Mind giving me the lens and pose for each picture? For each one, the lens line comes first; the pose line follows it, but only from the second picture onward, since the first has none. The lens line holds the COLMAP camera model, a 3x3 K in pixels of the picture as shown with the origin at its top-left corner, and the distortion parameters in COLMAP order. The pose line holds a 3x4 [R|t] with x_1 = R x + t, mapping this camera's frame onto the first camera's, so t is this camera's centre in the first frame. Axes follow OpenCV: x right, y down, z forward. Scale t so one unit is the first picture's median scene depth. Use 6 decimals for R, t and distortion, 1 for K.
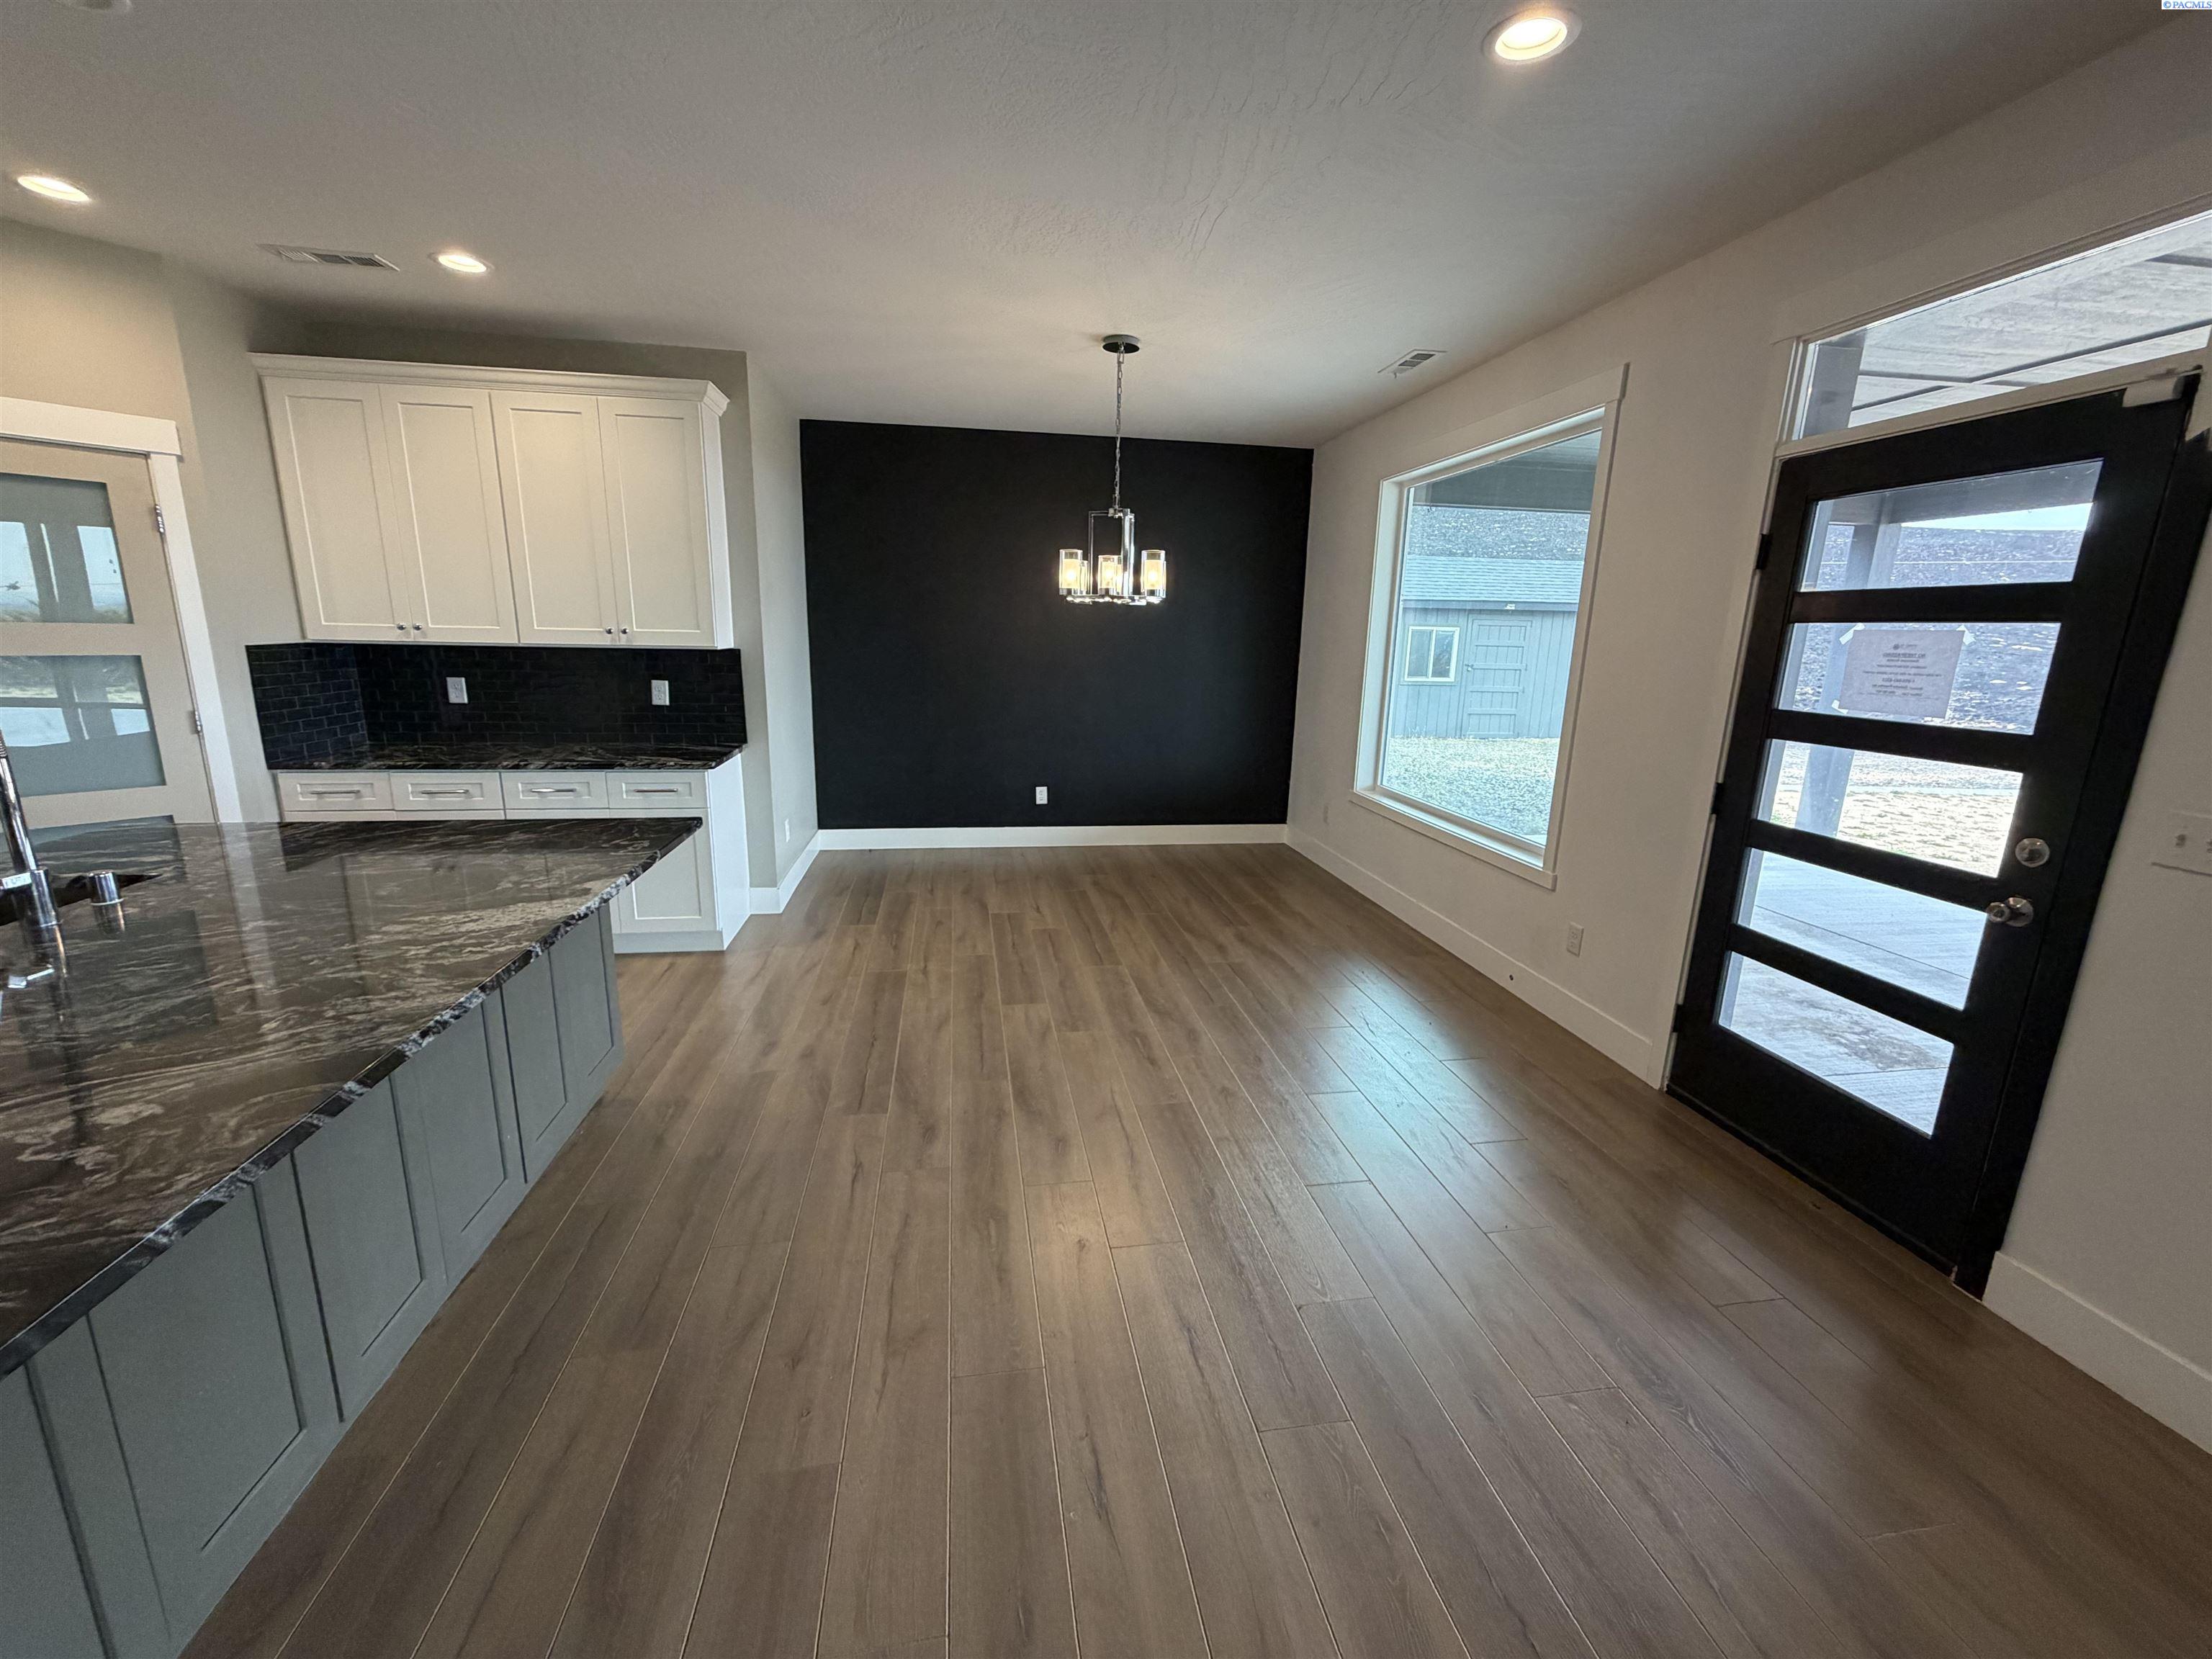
lens RADIAL K [[885.7, 0, 1095.3], [0, 885.7, 825.5], [0, 0, 1]] dist [-0.000494, -0.000366]
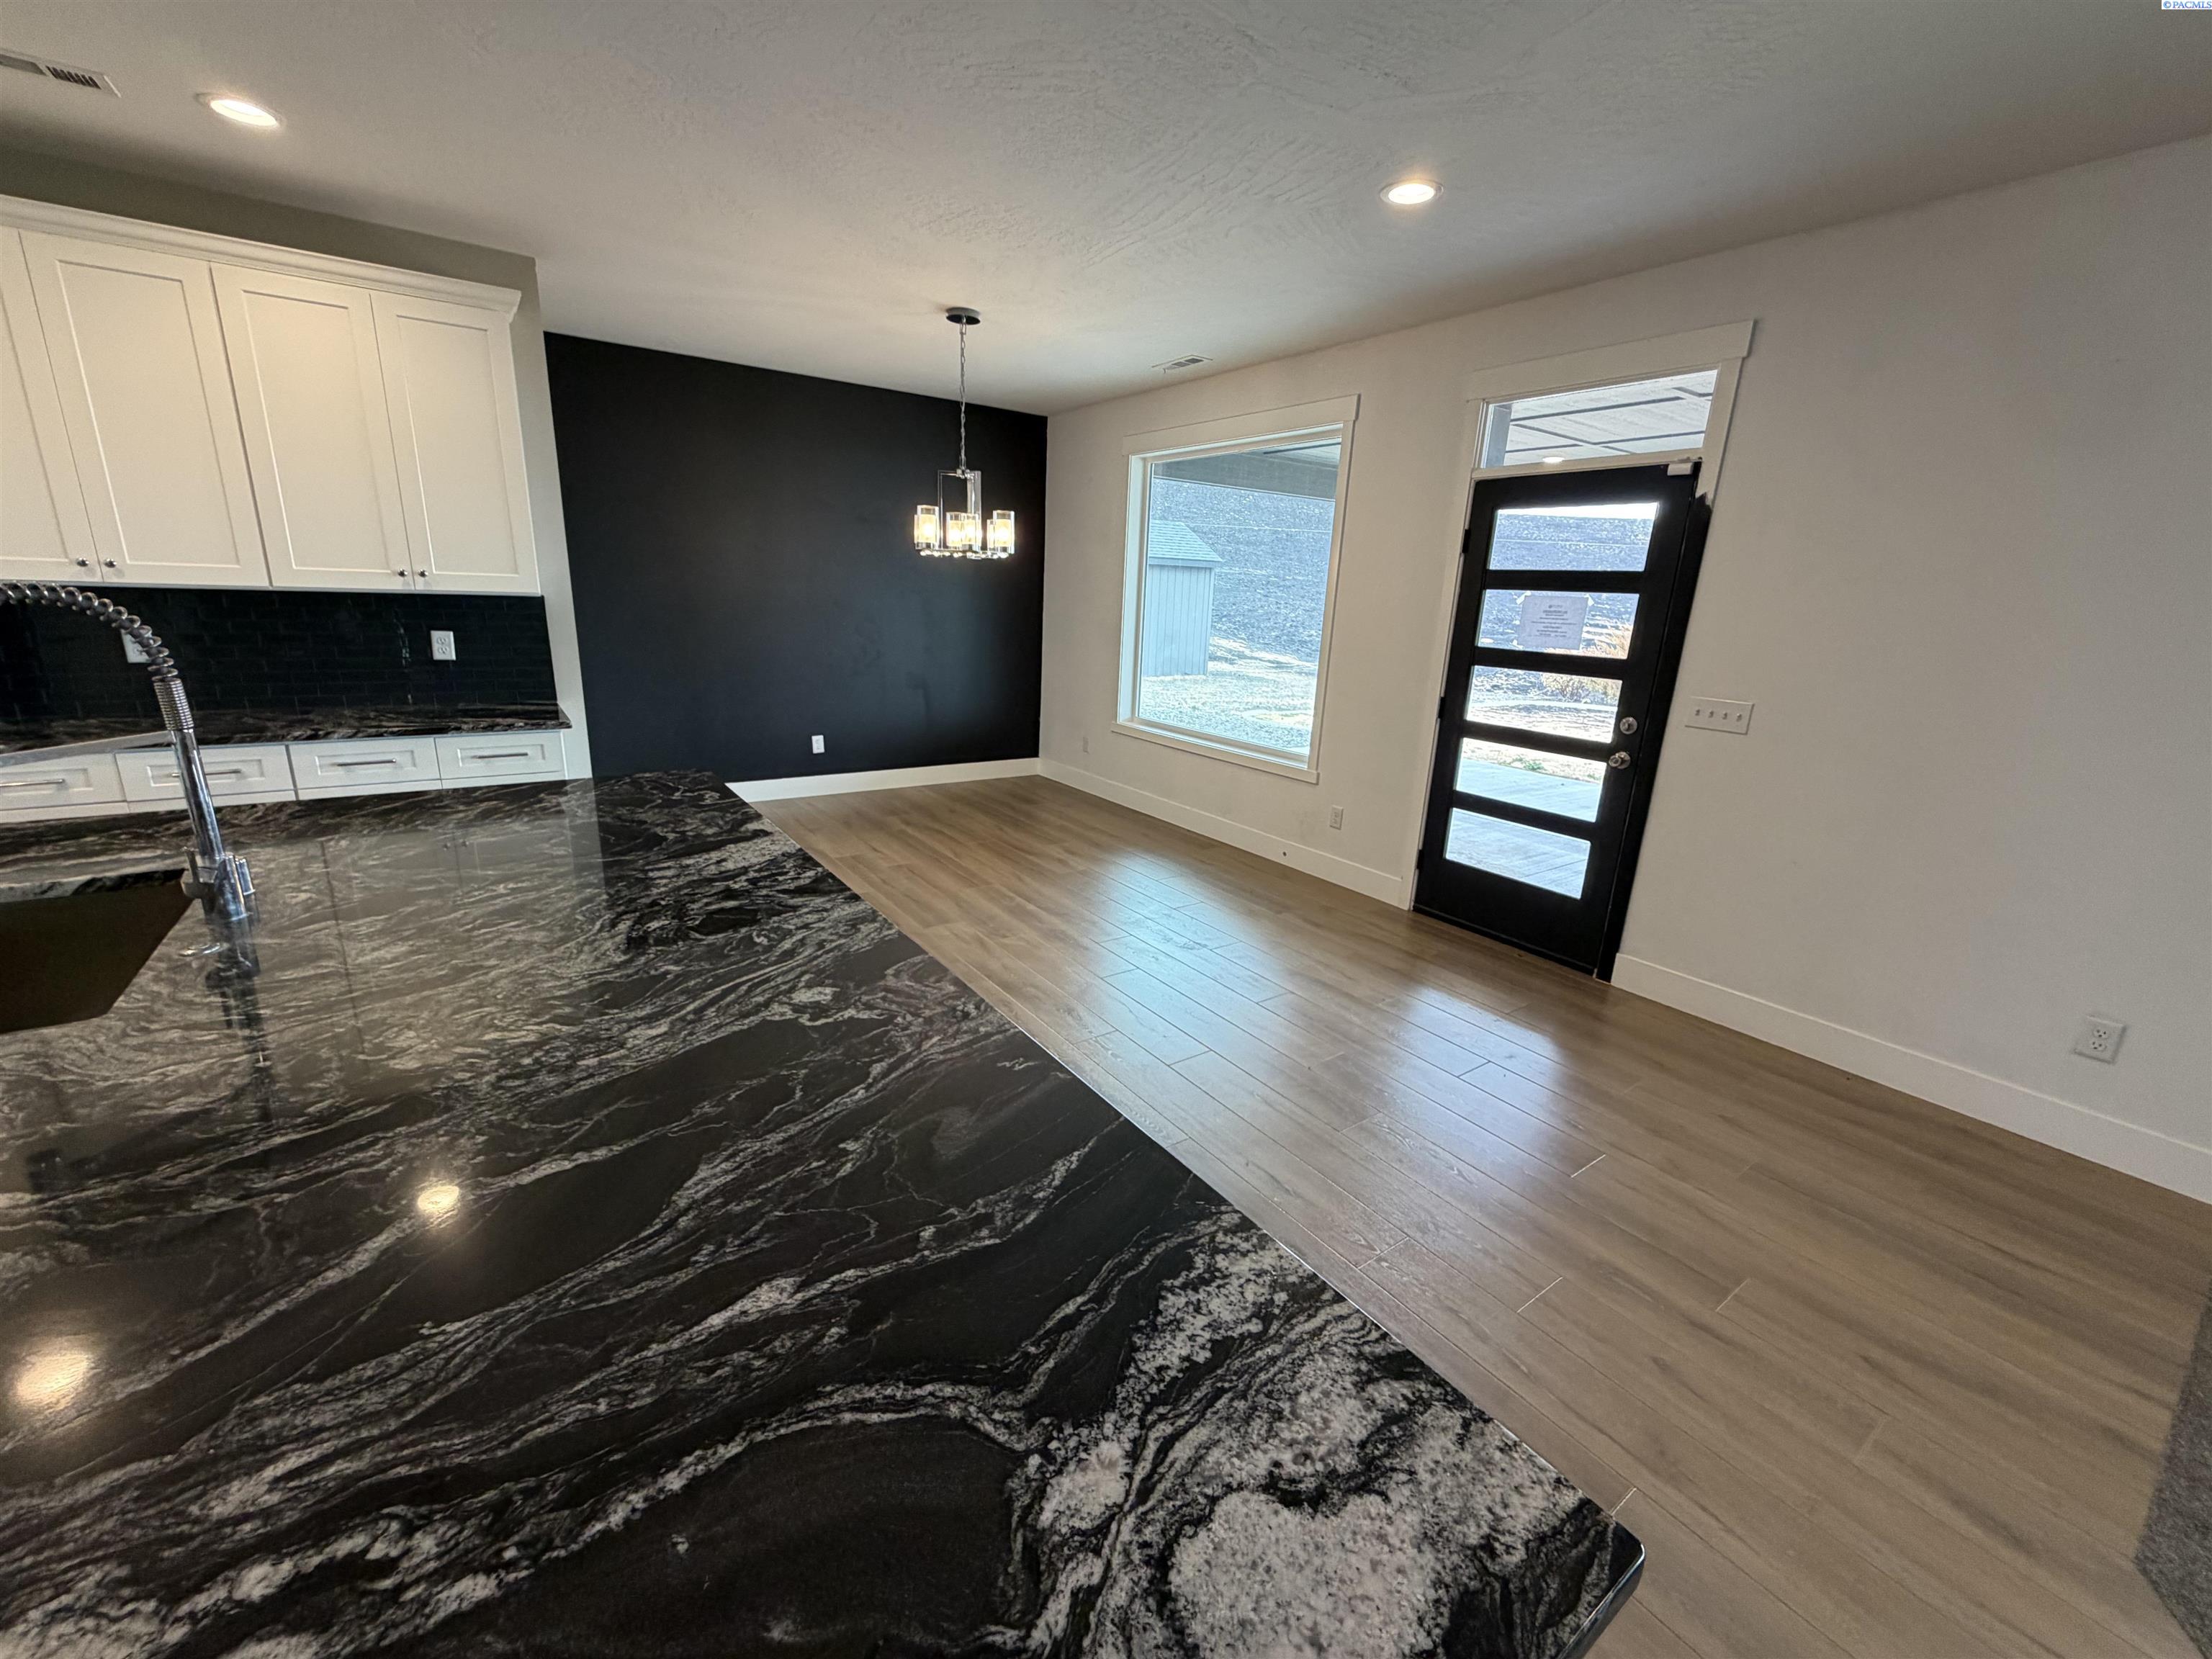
lens RADIAL K [[885.7, 0, 1099.8], [0, 885.7, 825.4], [0, 0, 1]] dist [-0.000494, -0.000366]
pose [[0.898198, -0.100002, 0.428066, -0.403389], [0.074436, 0.994318, 0.076099, 0.009477], [-0.433243, -0.036488, 0.900538, -0.086572]]
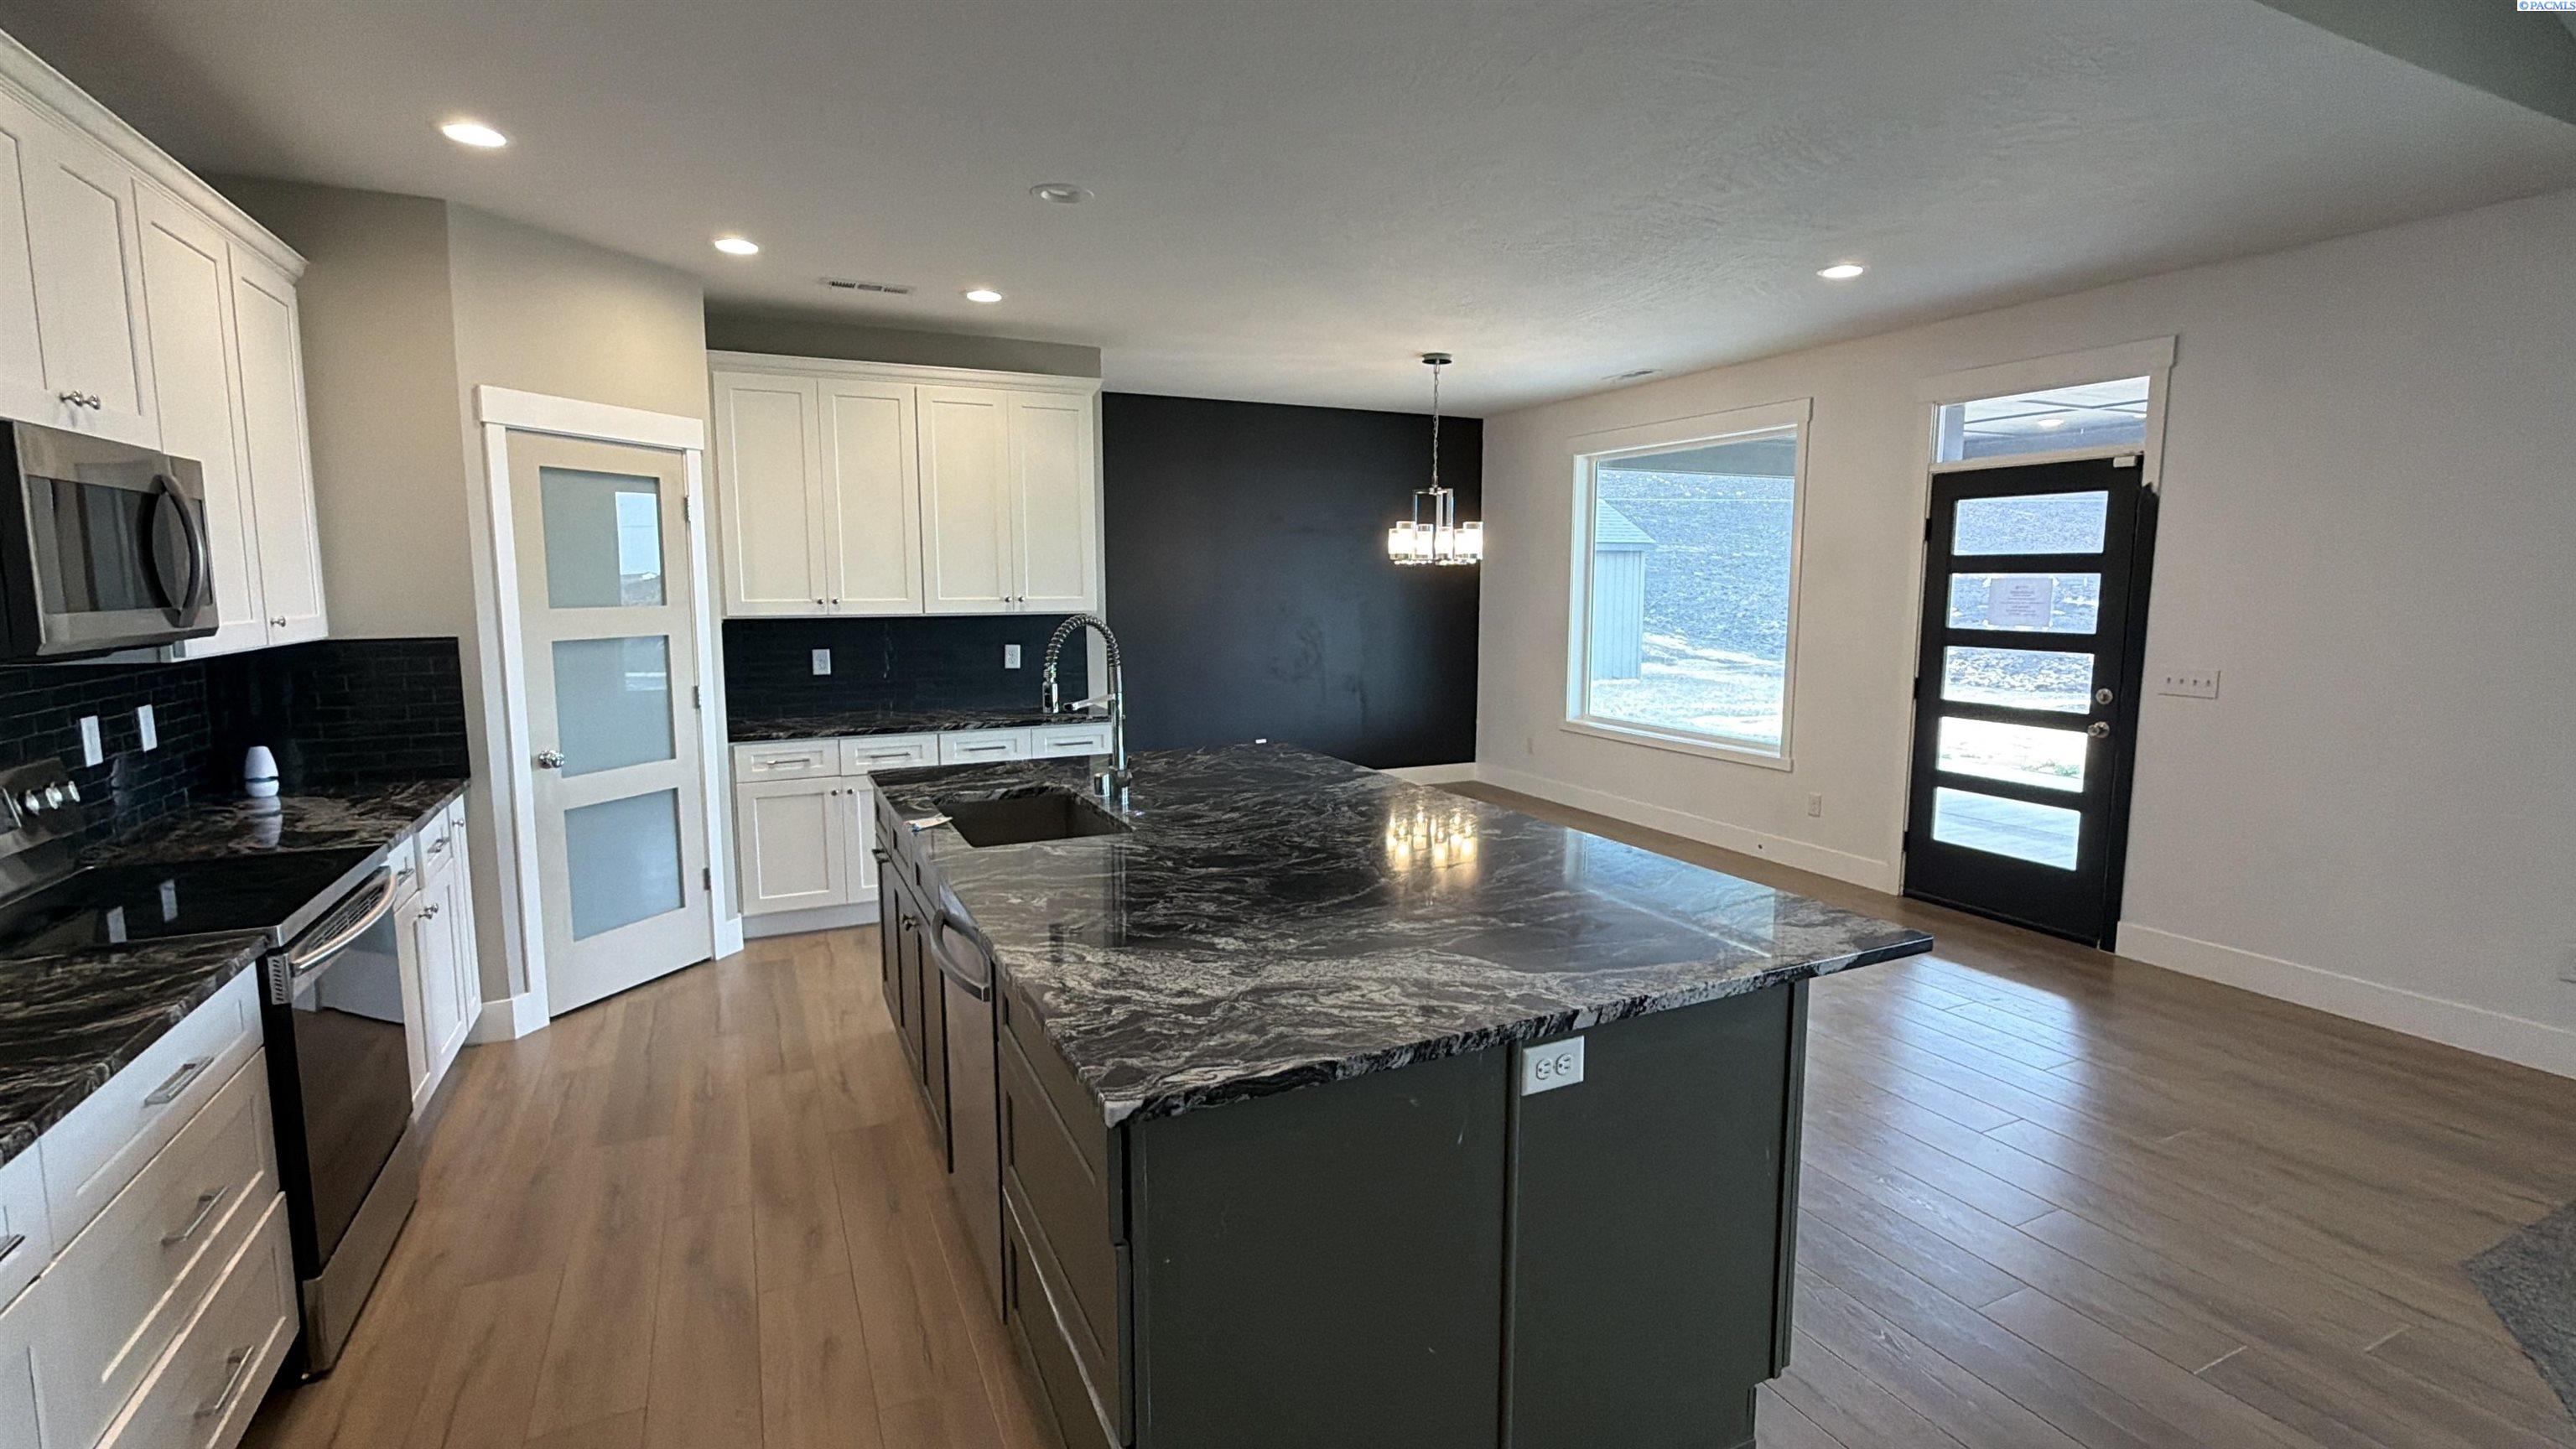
lens RADIAL K [[1155.2, 0, 1289.3], [0, 1155.2, 719.3], [0, 0, 1]] dist [0.000969, -0.001106]
pose [[0.957455, -0.057756, 0.282745, -0.755674], [0.083554, 0.993283, -0.080042, 0.078149], [-0.276223, 0.100262, 0.955850, -0.500788]]
